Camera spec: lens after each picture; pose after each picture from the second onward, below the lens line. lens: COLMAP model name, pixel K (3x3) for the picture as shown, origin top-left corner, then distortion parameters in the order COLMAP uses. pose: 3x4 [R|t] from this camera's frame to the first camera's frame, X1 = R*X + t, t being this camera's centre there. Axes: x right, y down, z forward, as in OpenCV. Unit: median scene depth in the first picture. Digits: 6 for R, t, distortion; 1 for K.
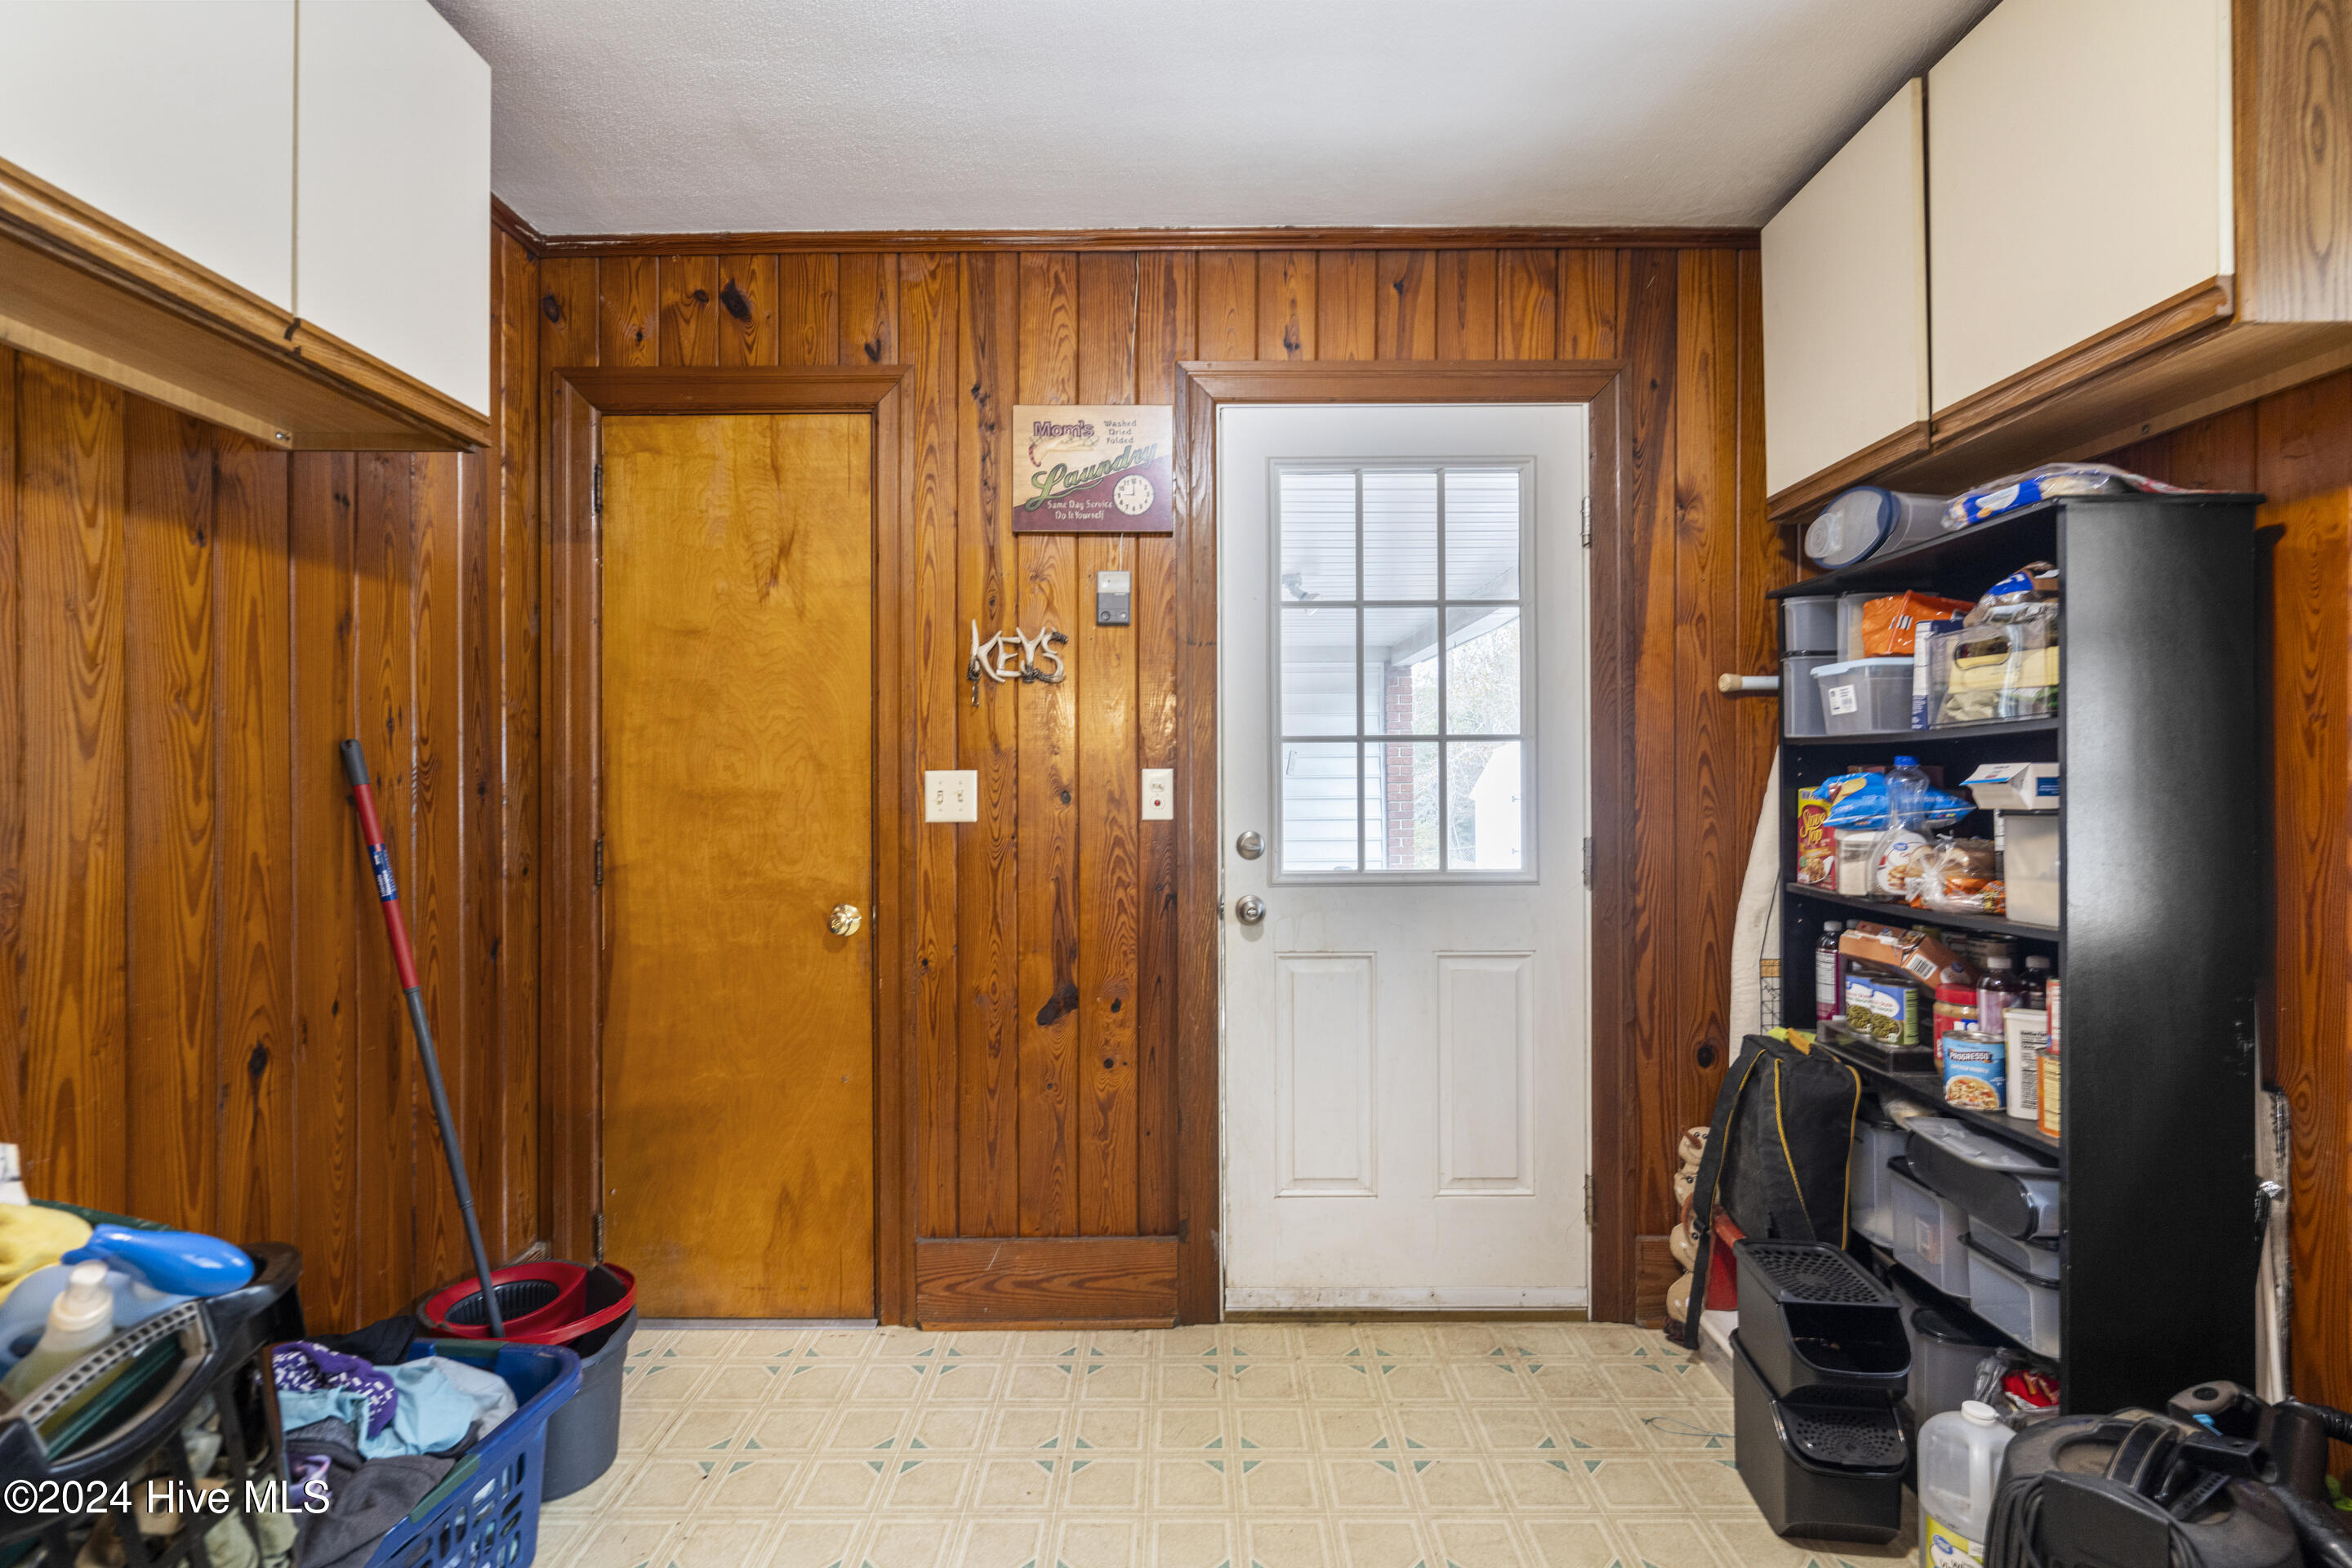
lens RADIAL K [[1070.9, 0, 1176.8], [0, 1070.9, 783.6], [0, 0, 1]] dist [0.000190, 0.000020]
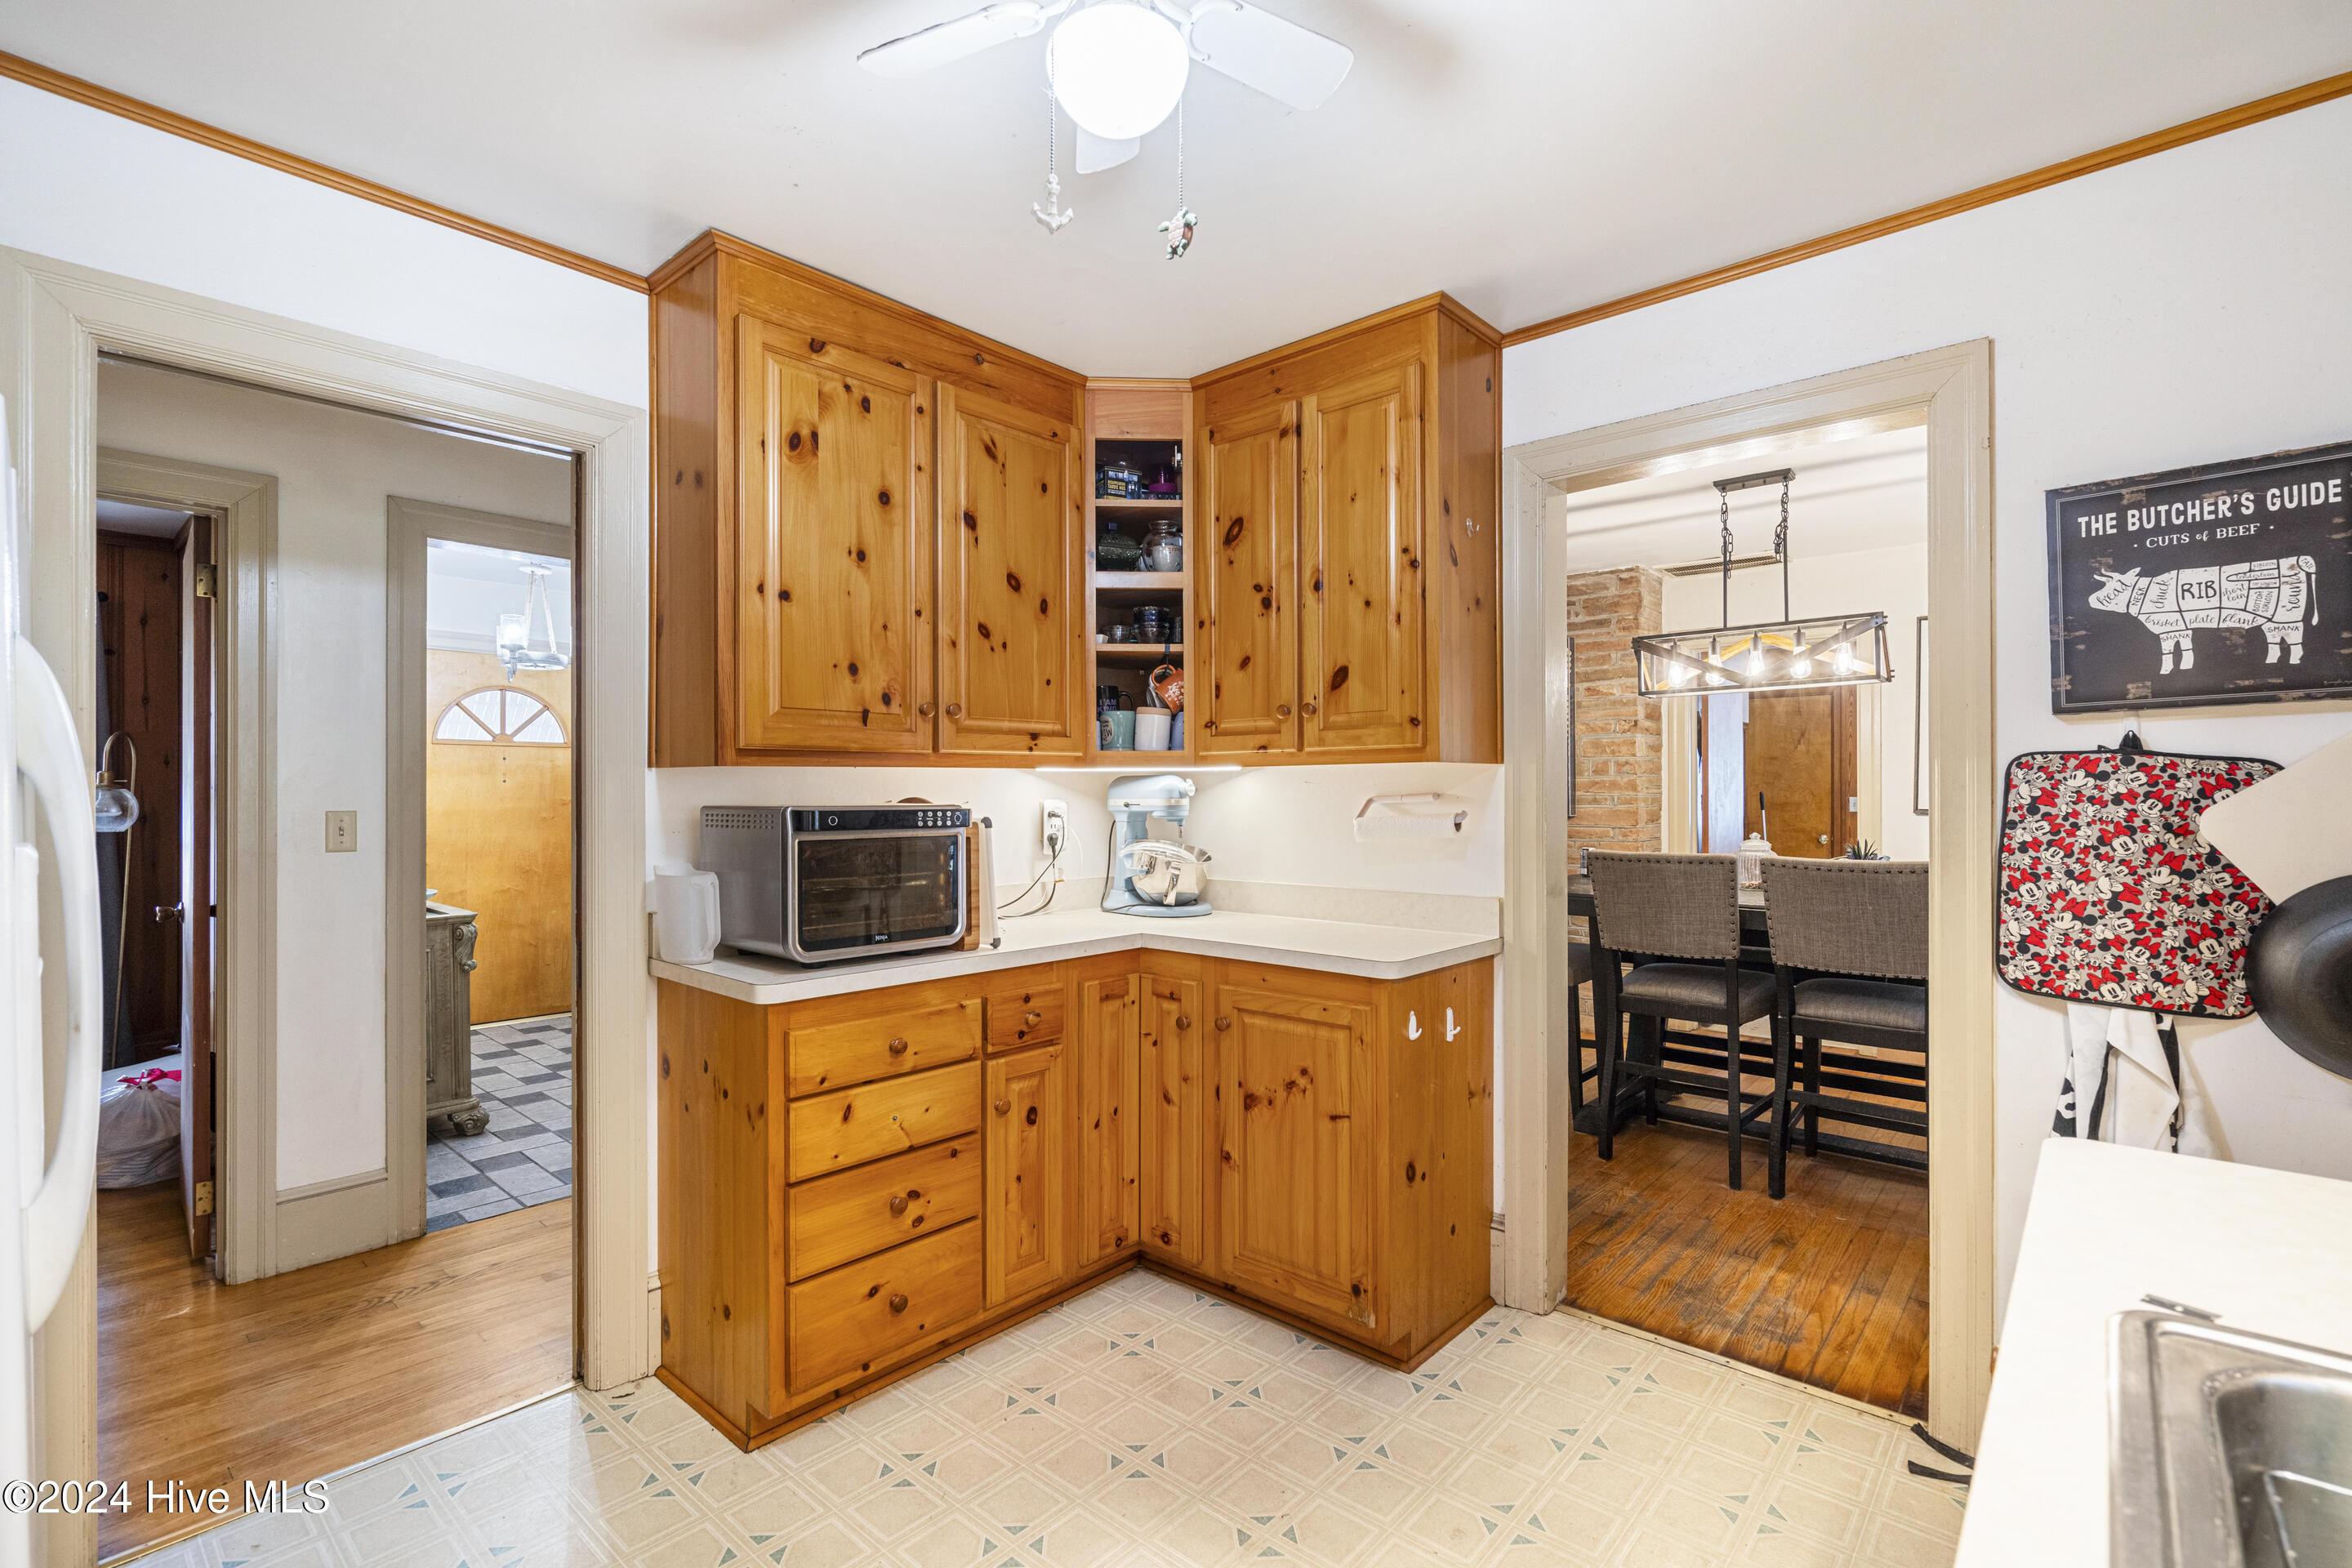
lens RADIAL K [[1070.9, 0, 1174.9], [0, 1070.9, 787.6], [0, 0, 1]] dist [0.000190, 0.000020]
pose [[0.753388, -0.003435, -0.657568, 0.399982], [0.003930, 0.999992, -0.000721, -0.047483], [0.657565, -0.002041, 0.753395, -3.041057]]
